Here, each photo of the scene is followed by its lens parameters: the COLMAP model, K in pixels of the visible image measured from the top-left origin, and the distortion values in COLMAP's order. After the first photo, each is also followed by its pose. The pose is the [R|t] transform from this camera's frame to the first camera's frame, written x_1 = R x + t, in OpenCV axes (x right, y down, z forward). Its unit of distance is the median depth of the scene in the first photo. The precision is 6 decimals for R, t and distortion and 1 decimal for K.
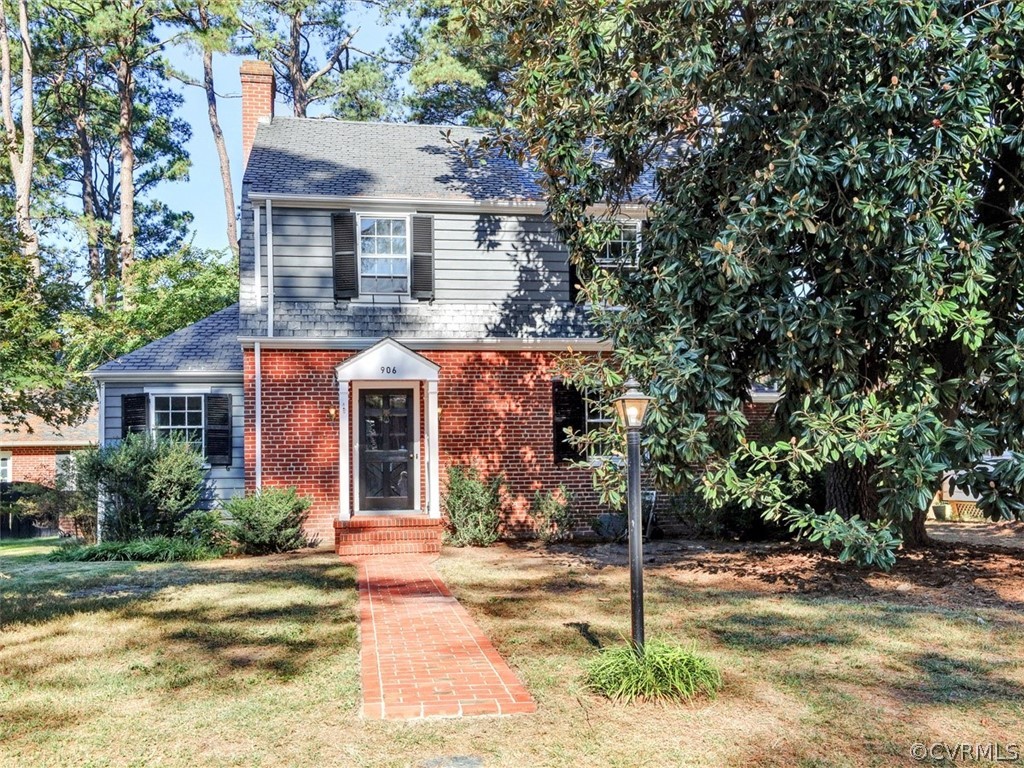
lens RADIAL K [[825.9, 0, 528.8], [0, 825.9, 417.9], [0, 0, 1]] dist [0.040325, 0.012554]
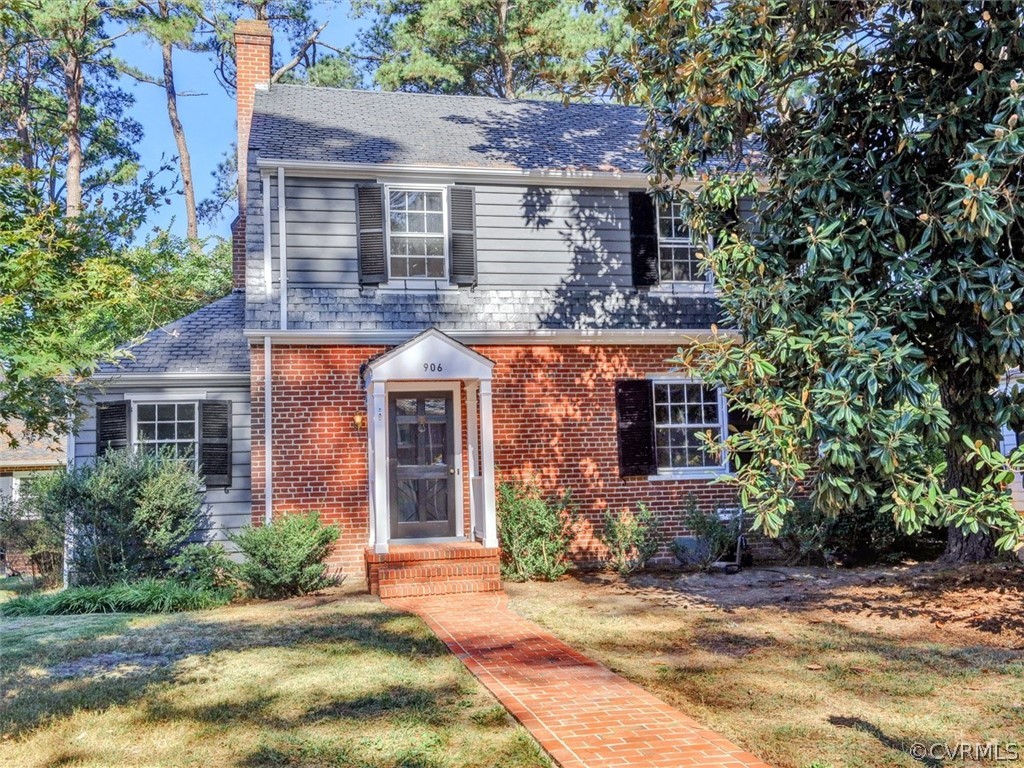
lens RADIAL K [[825.9, 0, 512.3], [0, 825.9, 386.6], [0, 0, 1]] dist [0.040325, 0.012554]
pose [[0.998608, -0.011776, 0.051406, -0.123646], [0.014497, 0.998496, -0.052880, 0.005589], [-0.050706, 0.053551, 0.997277, 0.162048]]
